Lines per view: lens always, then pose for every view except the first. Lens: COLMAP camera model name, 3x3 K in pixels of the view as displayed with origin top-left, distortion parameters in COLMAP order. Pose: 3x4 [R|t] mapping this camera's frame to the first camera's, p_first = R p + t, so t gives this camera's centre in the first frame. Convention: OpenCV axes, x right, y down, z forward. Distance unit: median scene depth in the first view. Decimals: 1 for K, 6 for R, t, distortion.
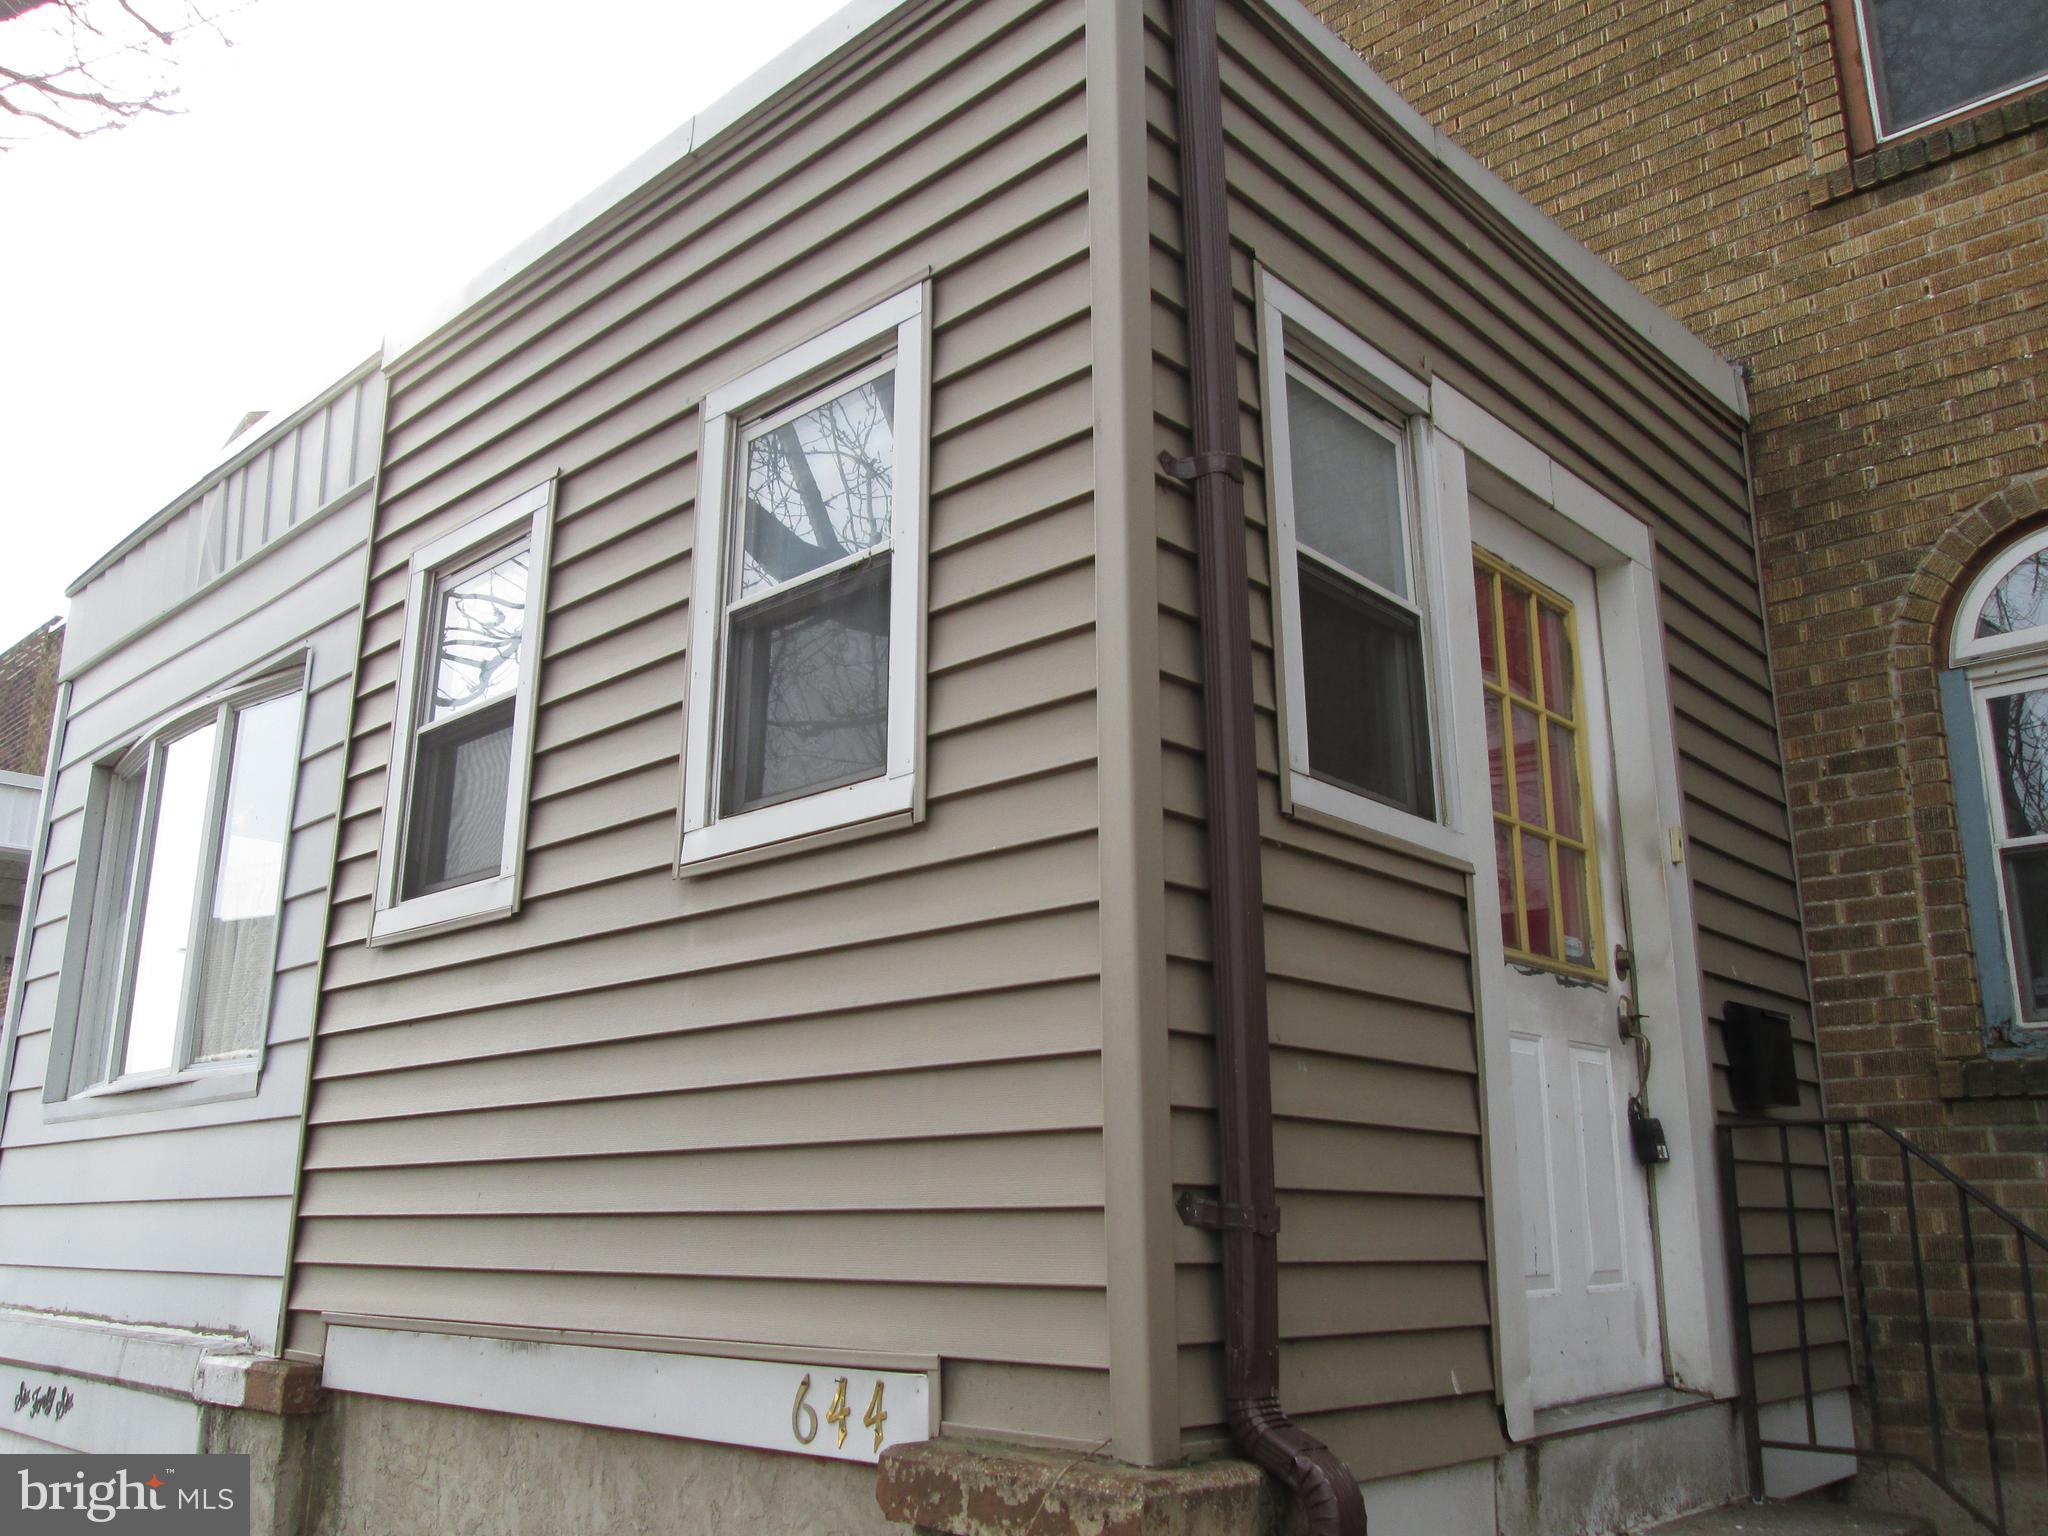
lens RADIAL K [[1700.1, 0, 1025.2], [0, 1700.1, 768.3], [0, 0, 1]] dist [-0.047996, 0.027532]
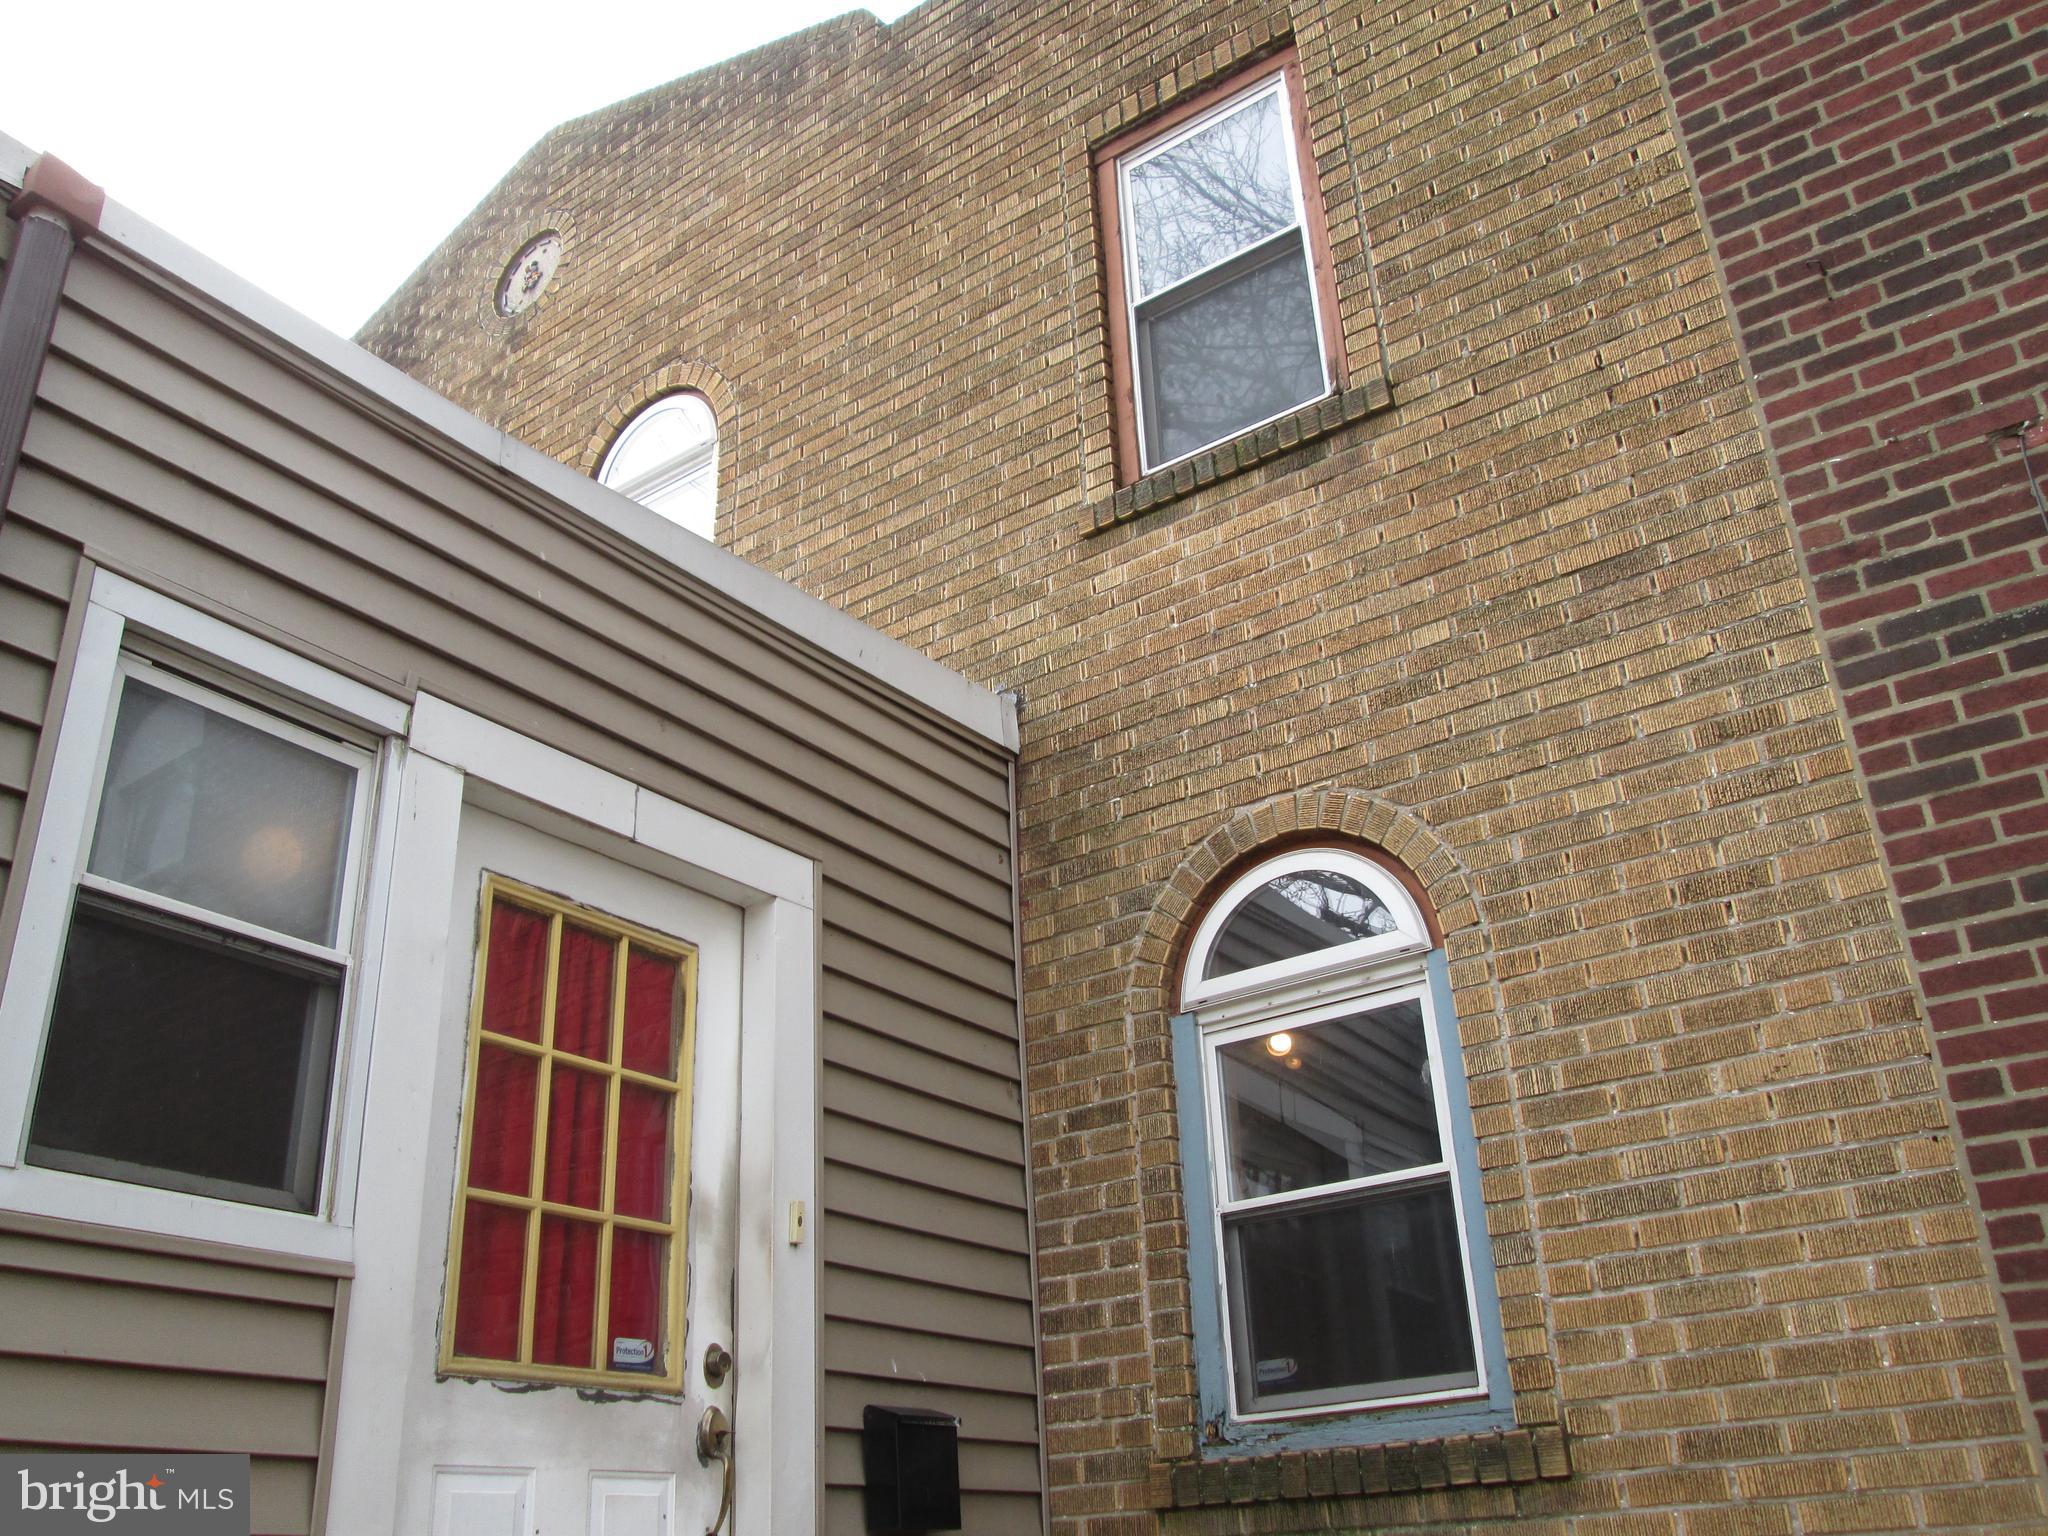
lens RADIAL K [[1700.1, 0, 1027.6], [0, 1700.1, 766.0], [0, 0, 1]] dist [-0.047996, 0.027532]
pose [[0.990680, 0.012131, 0.135667, 0.353161], [0.014366, 0.981165, -0.192635, -0.014901], [-0.135449, 0.192788, 0.971847, 0.078480]]
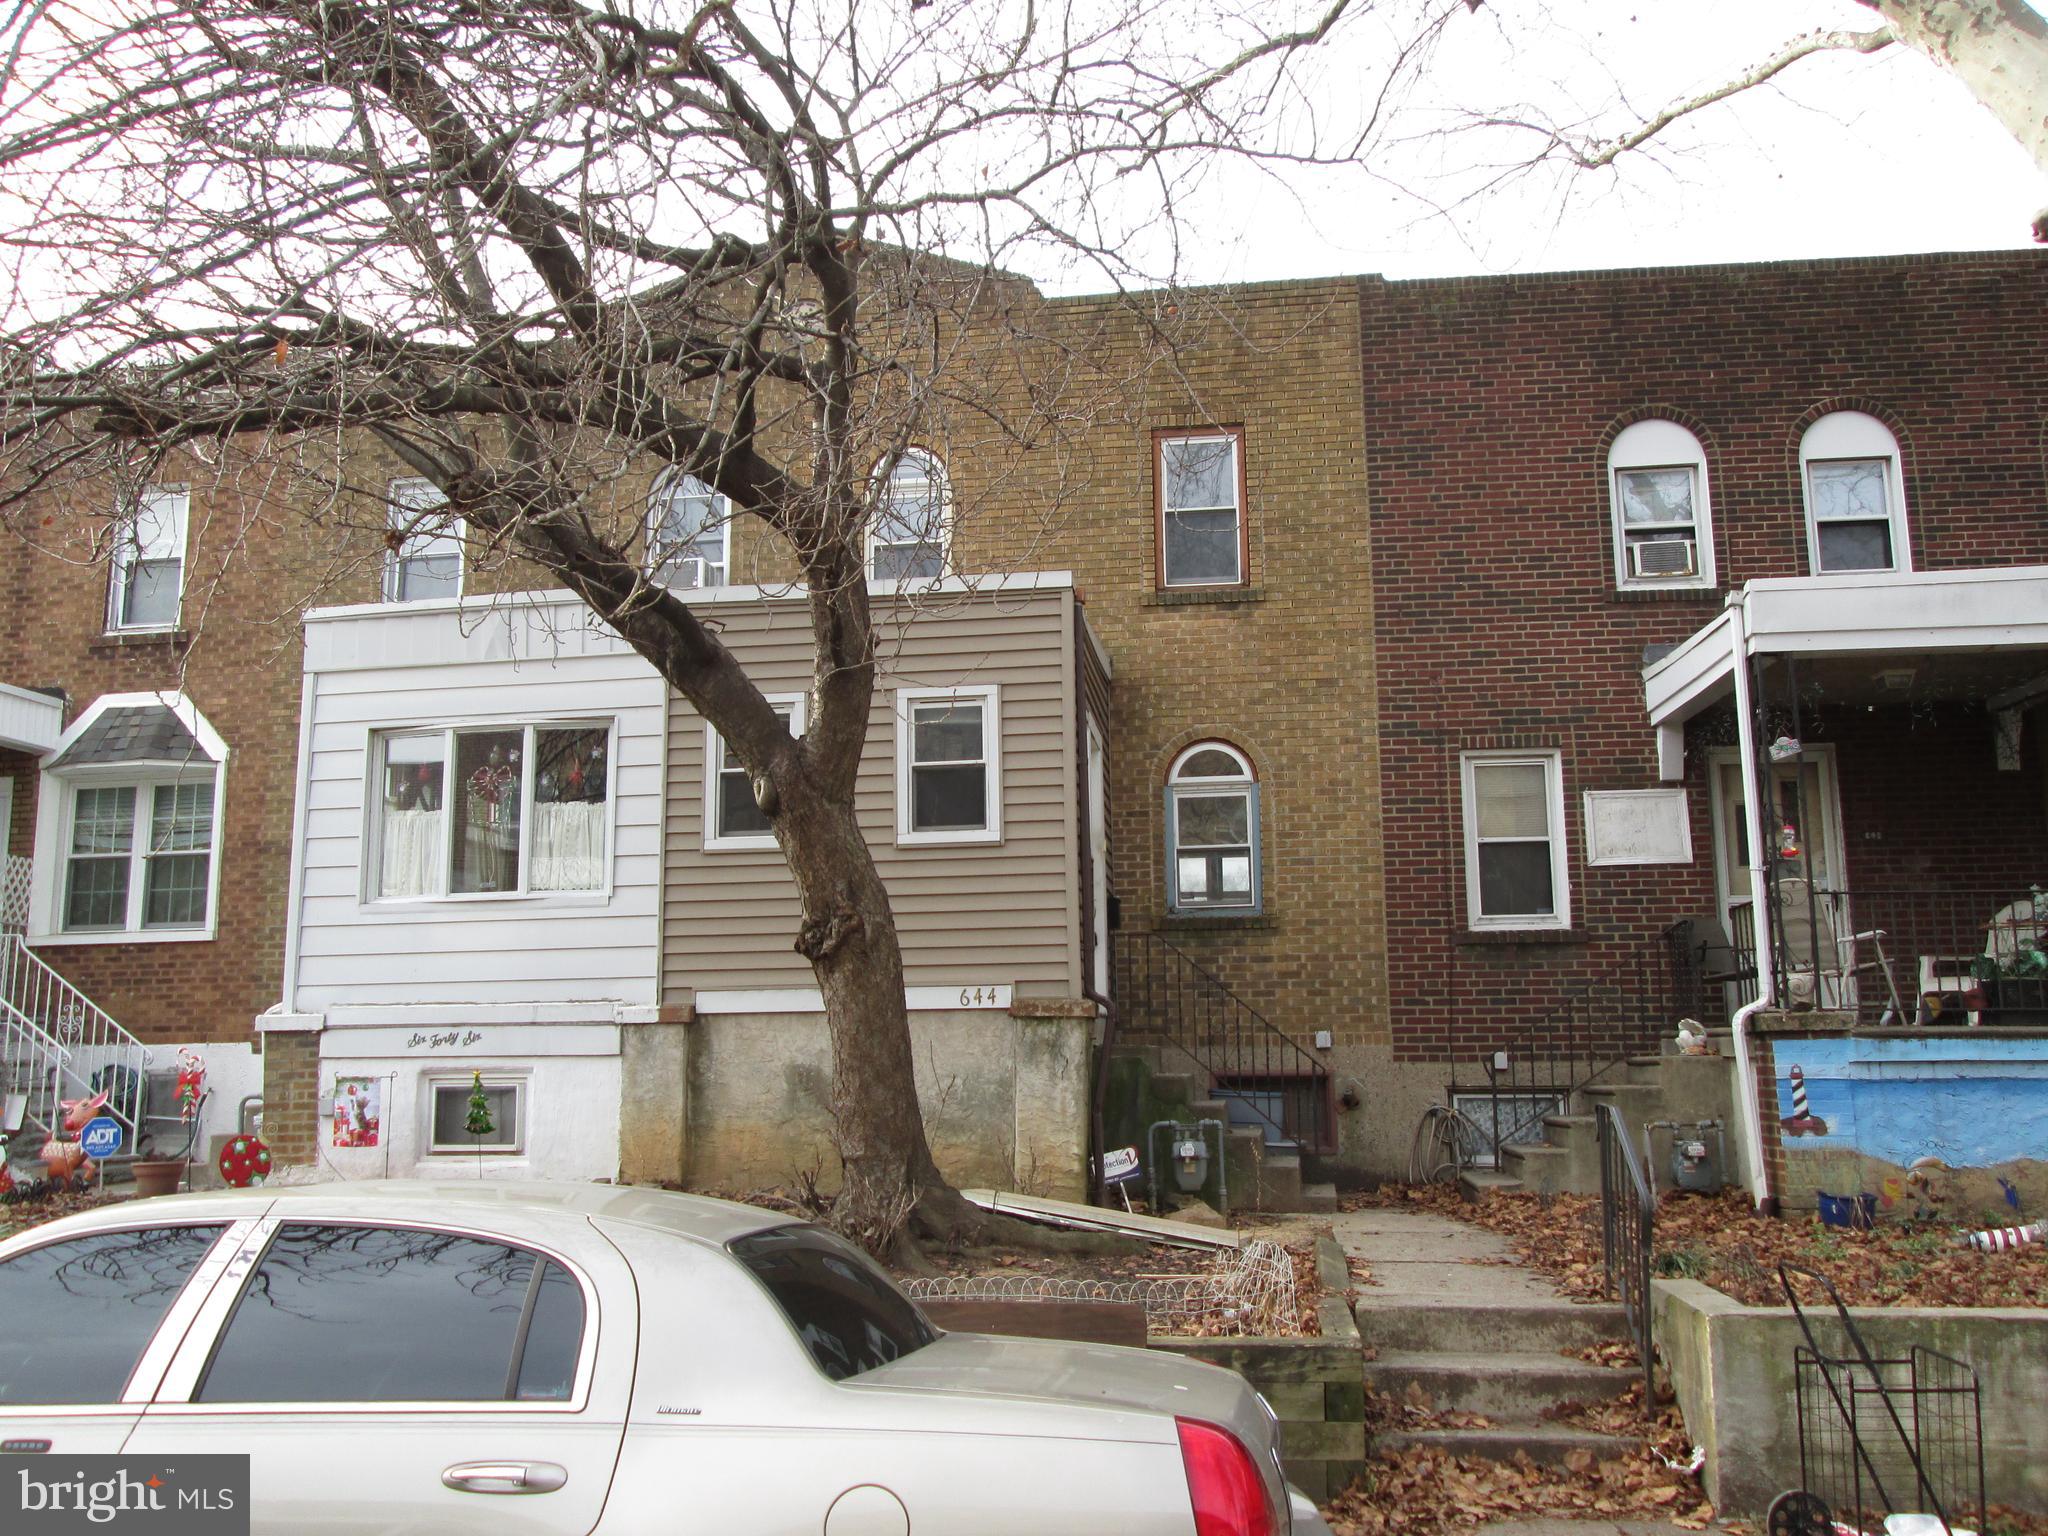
lens RADIAL K [[1700.1, 0, 1009.8], [0, 1700.1, 749.4], [0, 0, 1]] dist [-0.047996, 0.027532]
pose [[0.822870, 0.089996, 0.561058, -1.416891], [-0.135663, 0.989940, 0.040179, -0.213994], [-0.551798, -0.109177, 0.826801, -1.361474]]
